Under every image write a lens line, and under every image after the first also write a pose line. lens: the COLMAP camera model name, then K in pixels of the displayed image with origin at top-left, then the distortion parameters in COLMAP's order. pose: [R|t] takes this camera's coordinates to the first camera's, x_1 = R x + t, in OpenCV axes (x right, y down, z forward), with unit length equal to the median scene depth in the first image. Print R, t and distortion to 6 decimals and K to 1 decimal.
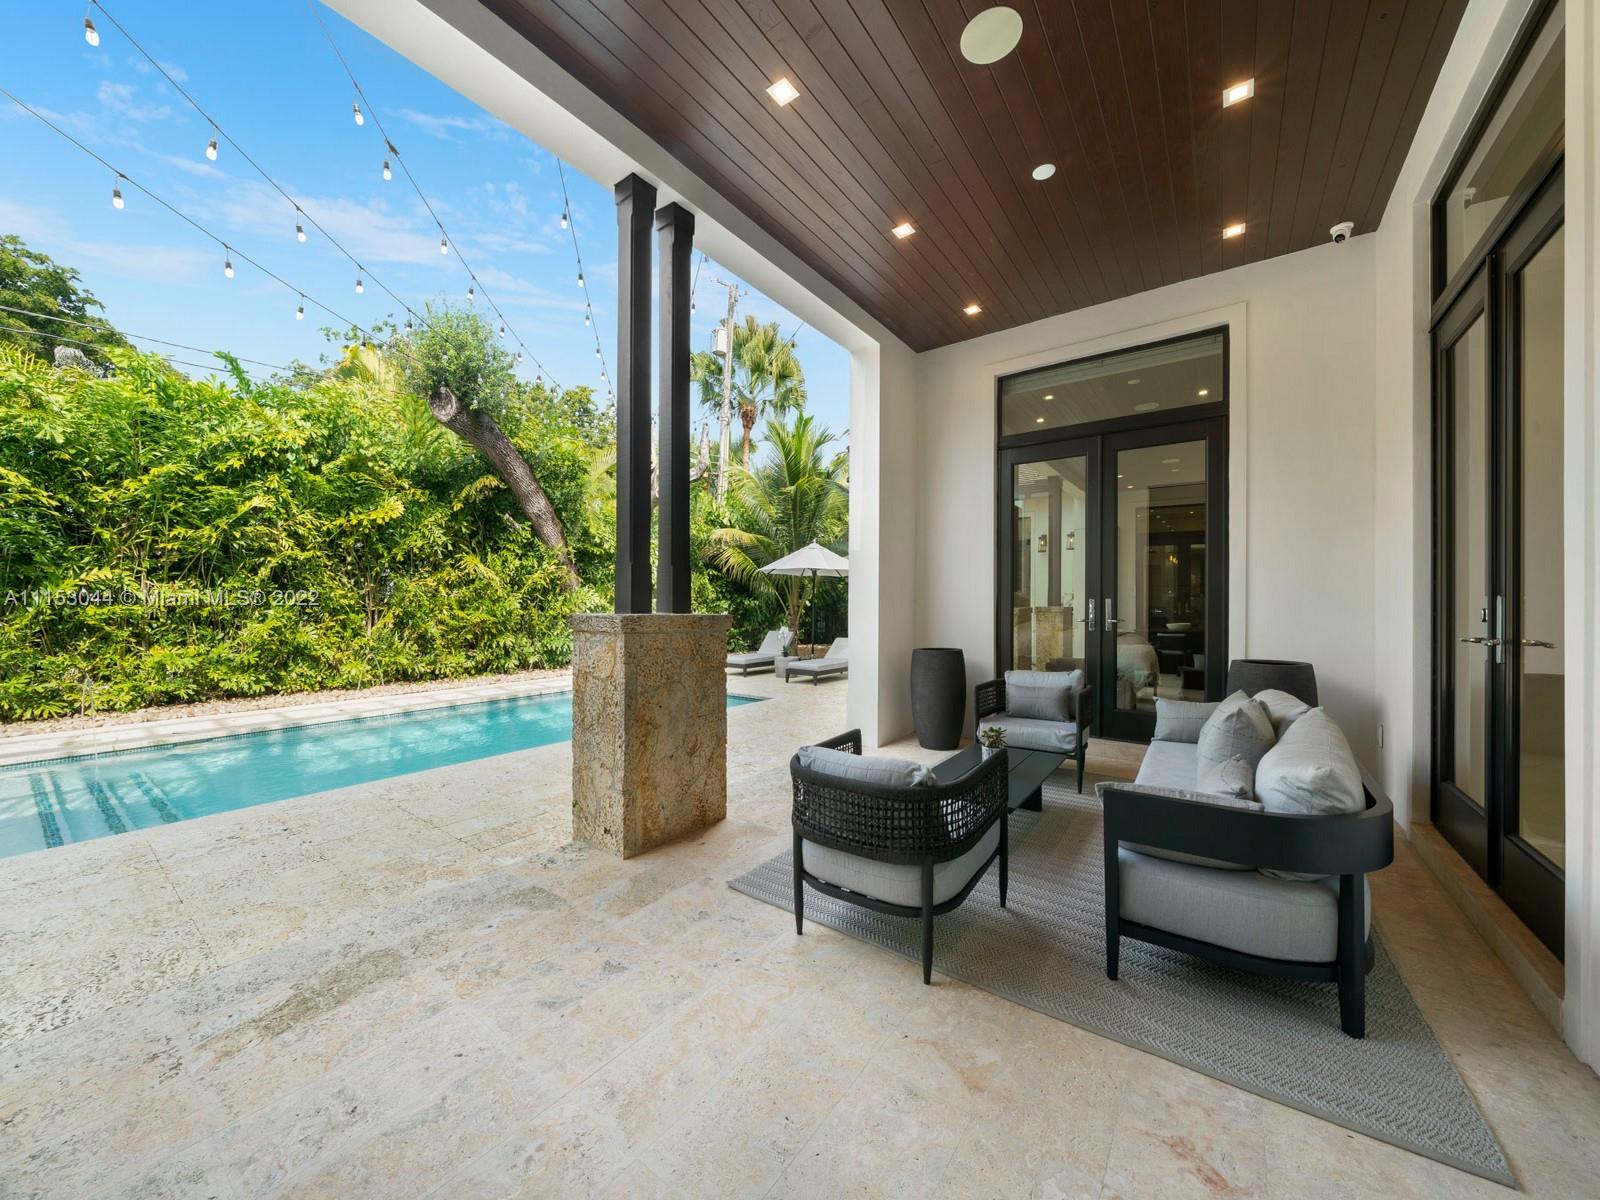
lens RADIAL K [[577.2, 0, 800.0], [0, 577.2, 600.0], [0, 0, 1]] dist [-0.000278, -0.003353]
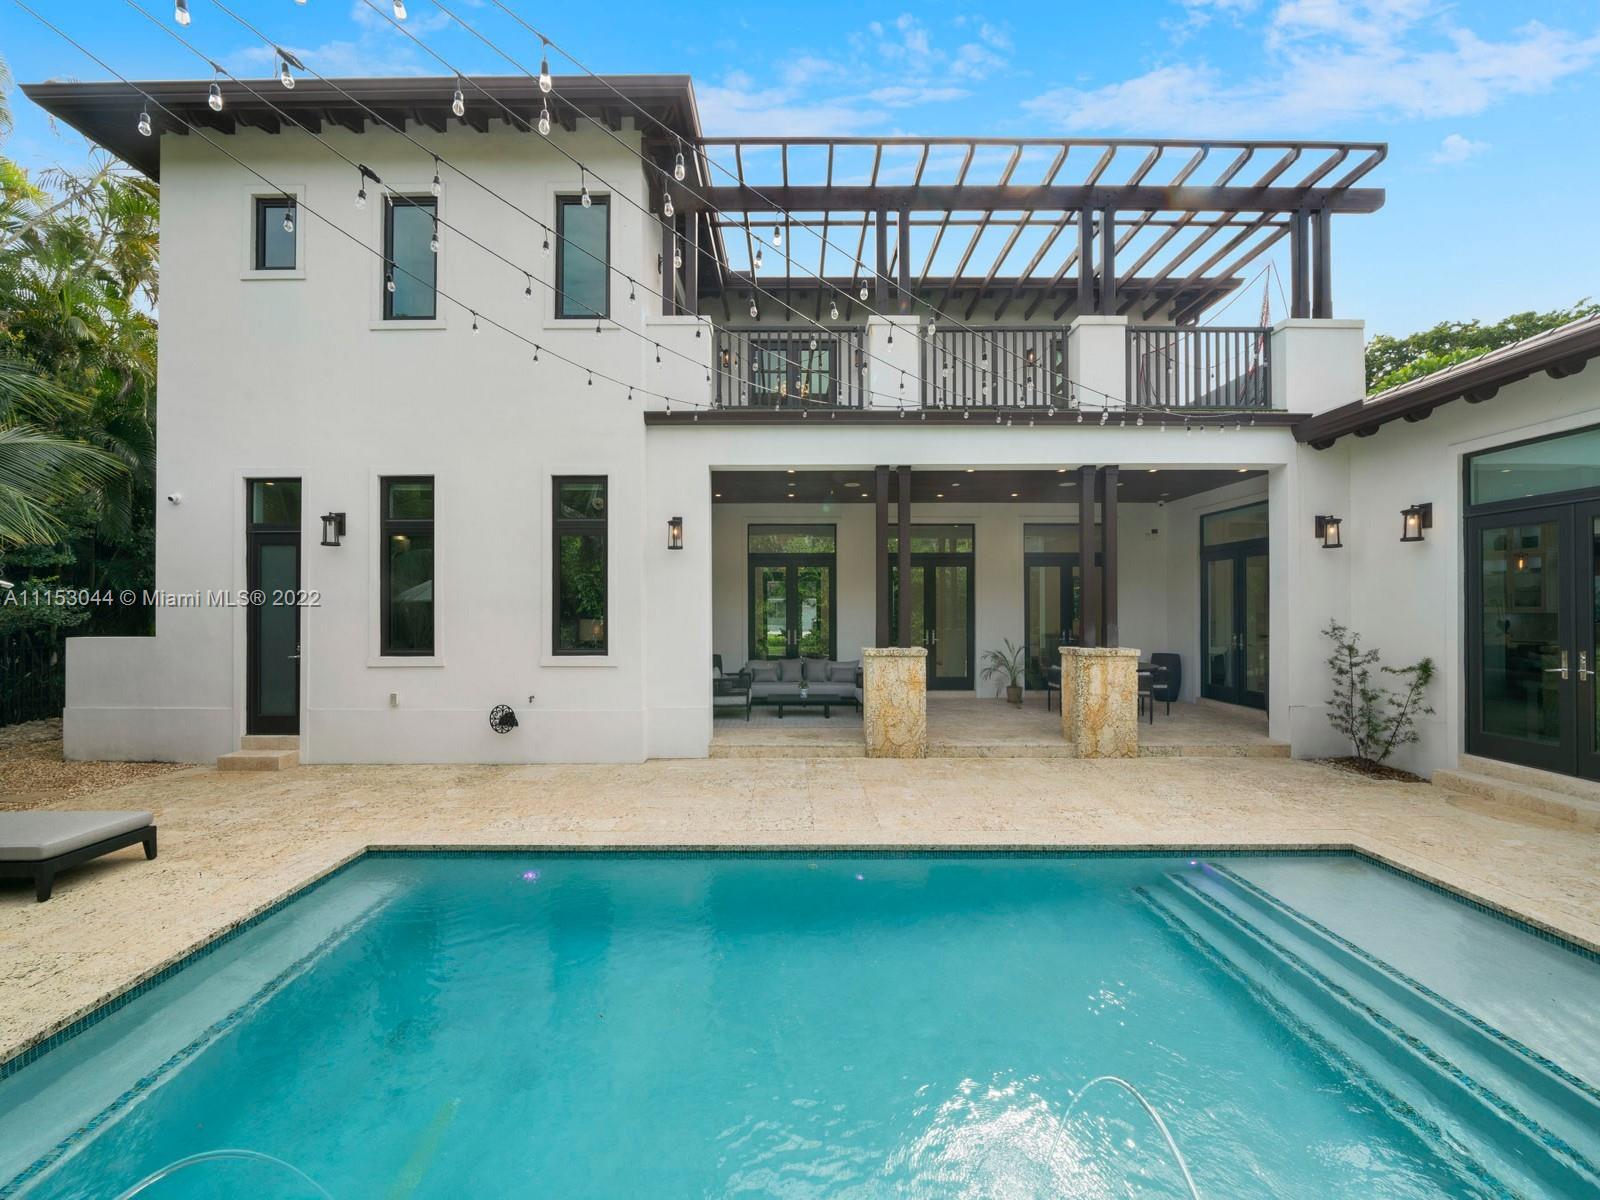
lens RADIAL K [[557.6, 0, 792.7], [0, 557.6, 607.8], [0, 0, 1]] dist [-0.006204, 0.000117]
pose [[-0.594626, -0.003093, 0.803997, -0.773403], [-0.006286, 0.999980, -0.000803, -0.053487], [-0.803978, -0.005532, -0.594633, 1.139639]]
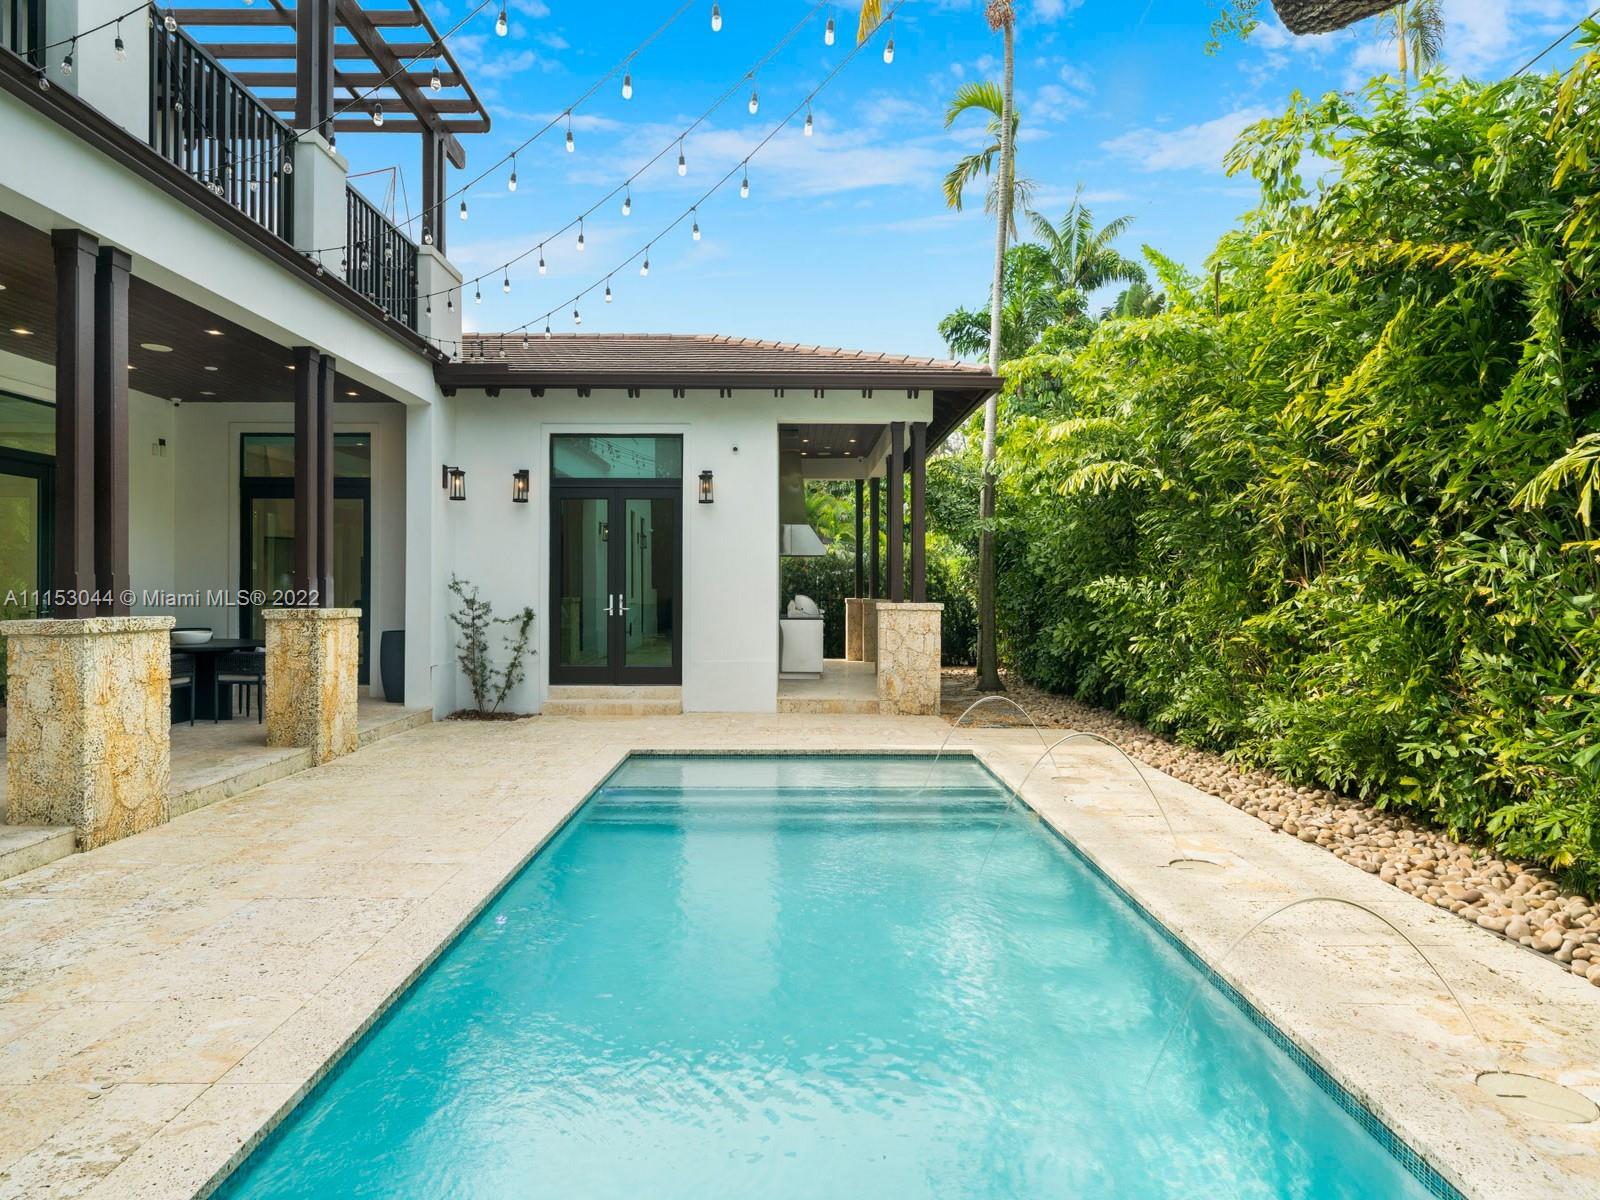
lens RADIAL K [[912.9, 0, 778.4], [0, 912.9, 592.0], [0, 0, 1]] dist [0.006351, 0.000058]
pose [[-0.808923, -0.006539, -0.587878, -0.124842], [-0.005547, 0.999979, -0.003490, -0.008496], [0.587888, 0.000438, -0.808942, 1.376226]]
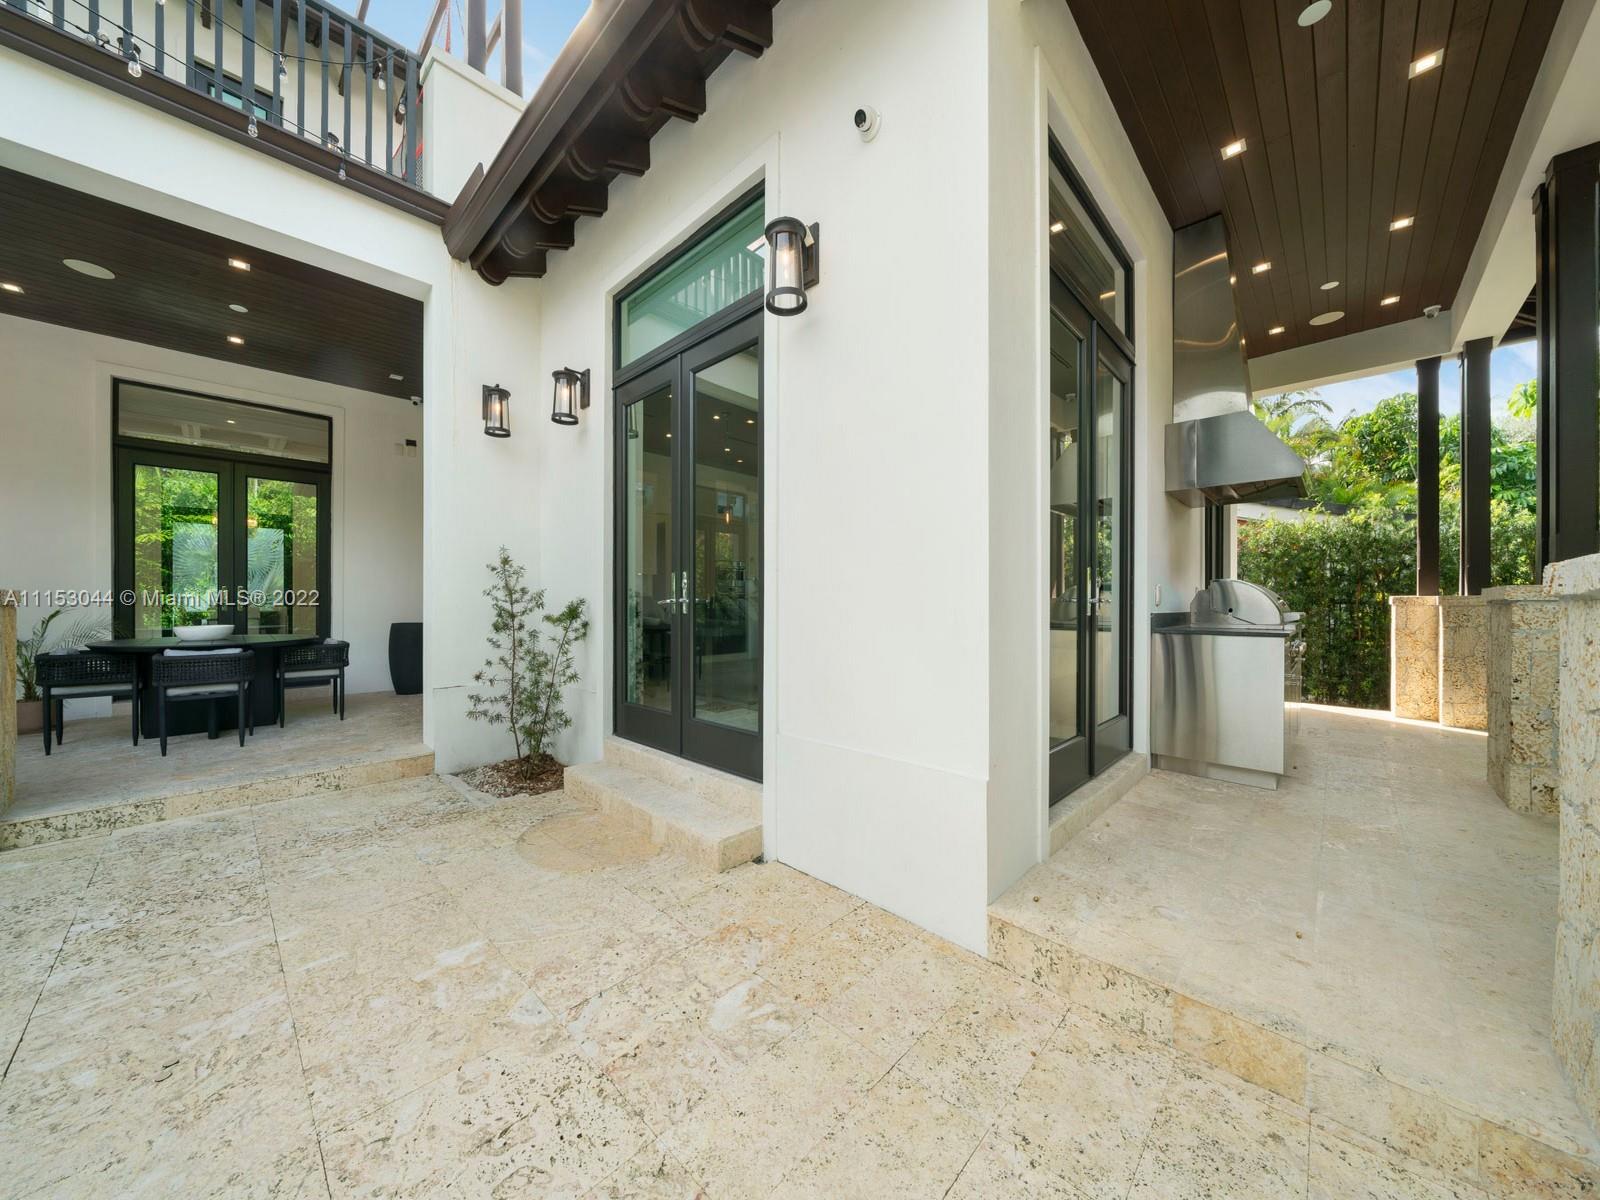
lens RADIAL K [[562.9, 0, 792.1], [0, 562.9, 601.3], [0, 0, 1]] dist [-0.006926, 0.000119]
pose [[-0.989961, -0.009762, 0.141001, -0.957937], [-0.010509, 0.999934, -0.004553, 0.015574], [-0.140948, -0.005989, -0.989999, 0.430106]]
